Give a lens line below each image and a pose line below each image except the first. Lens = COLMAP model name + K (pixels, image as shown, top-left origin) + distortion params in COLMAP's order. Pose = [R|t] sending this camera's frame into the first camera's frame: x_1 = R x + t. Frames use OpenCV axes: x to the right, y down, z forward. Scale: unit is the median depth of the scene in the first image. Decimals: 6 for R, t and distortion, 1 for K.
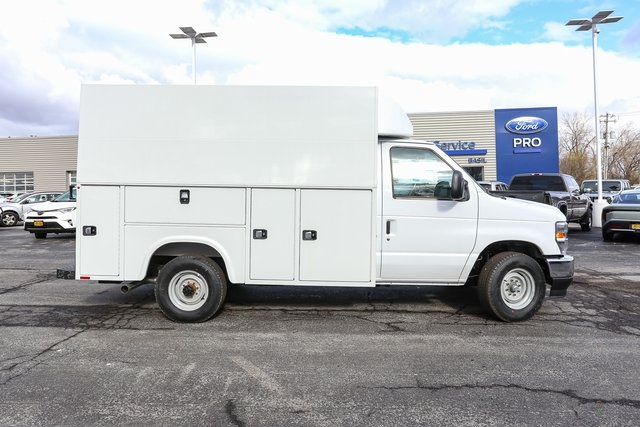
lens RADIAL K [[452.0, 0, 318.5], [0, 452.0, 188.7], [0, 0, 1]] dist [-0.005831, 0.000792]
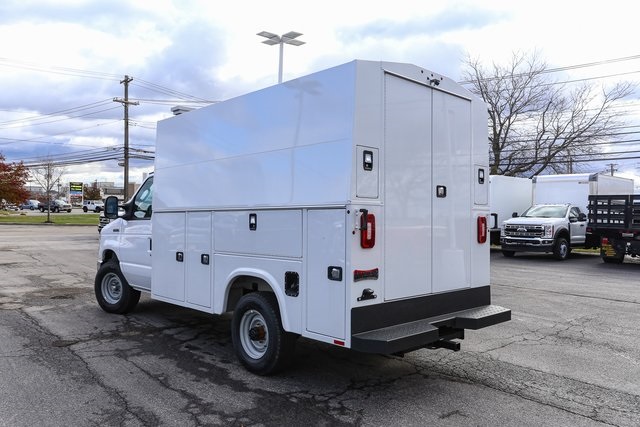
lens RADIAL K [[503.7, 0, 320.0], [0, 503.7, 213.5], [0, 0, 1]] dist [0.008627, 0.003989]
pose [[-0.711842, -0.010042, 0.702268, -1.039416], [-0.017445, 0.999842, -0.003386, 0.003041], [-0.702123, -0.014662, -0.711905, 1.579168]]
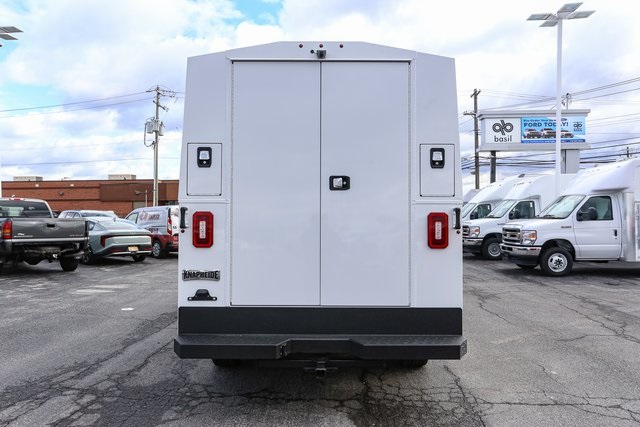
lens RADIAL K [[482.6, 0, 320.0], [0, 482.6, 213.5], [0, 0, 1]] dist [0.003960, 0.008750]
pose [[-0.023461, 0.008371, 0.999690, -1.210704], [-0.000736, 0.999965, -0.008390, 0.006358], [-0.999724, -0.000932, -0.023454, 1.018681]]
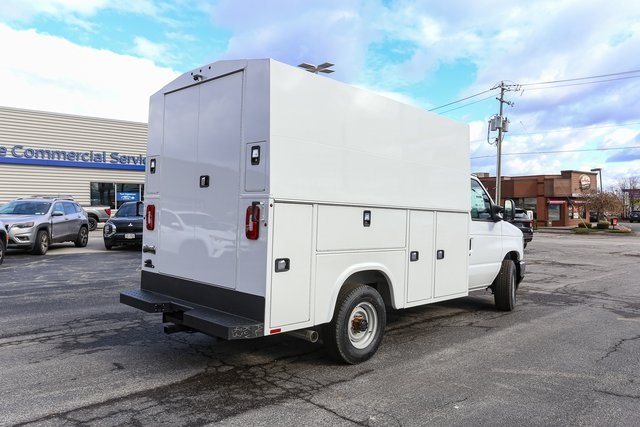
lens RADIAL K [[482.6, 0, 320.0], [0, 482.6, 213.5], [0, 0, 1]] dist [0.003960, 0.008750]
pose [[0.677921, 0.009364, 0.735075, -1.050164], [-0.019692, 0.999791, 0.005425, 0.004999], [-0.734871, -0.018152, 0.677964, 0.432962]]
